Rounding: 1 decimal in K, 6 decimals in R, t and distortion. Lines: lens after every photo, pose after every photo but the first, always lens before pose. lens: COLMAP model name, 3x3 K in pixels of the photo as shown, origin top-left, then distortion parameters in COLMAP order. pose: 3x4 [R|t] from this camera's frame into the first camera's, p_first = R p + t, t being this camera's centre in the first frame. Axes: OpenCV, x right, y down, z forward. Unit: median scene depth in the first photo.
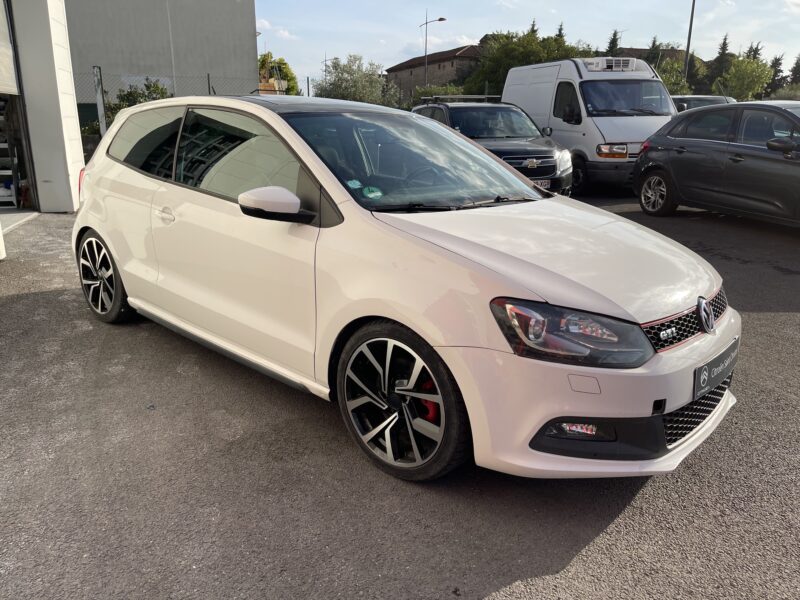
lens RADIAL K [[598.0, 0, 400.0], [0, 598.0, 300.0], [0, 0, 1]] dist [0.086720, -0.114347]
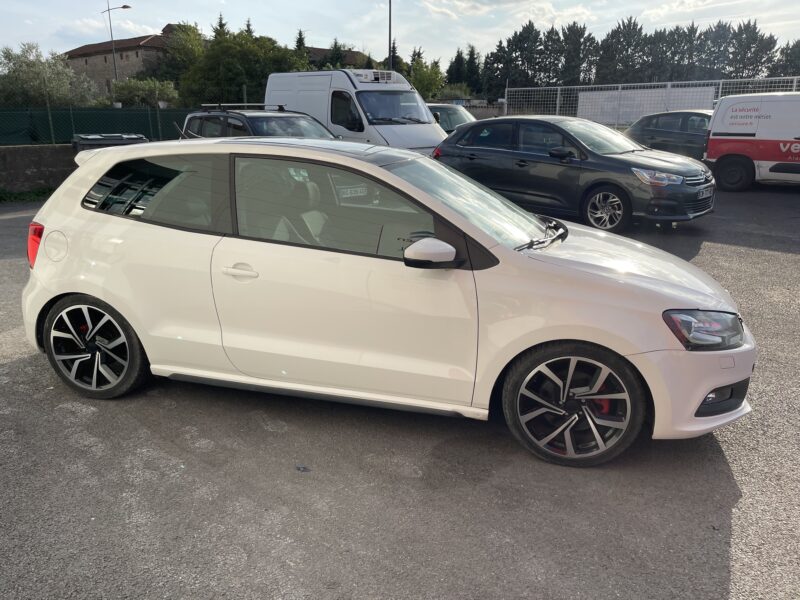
lens RADIAL K [[601.3, 0, 400.0], [0, 601.3, 300.0], [0, 0, 1]] dist [0.079499, -0.113332]
pose [[0.884001, -0.139685, 0.446129, -0.502166], [0.135621, 0.989903, 0.041210, -0.085447], [-0.447381, 0.024074, 0.894020, 0.032375]]
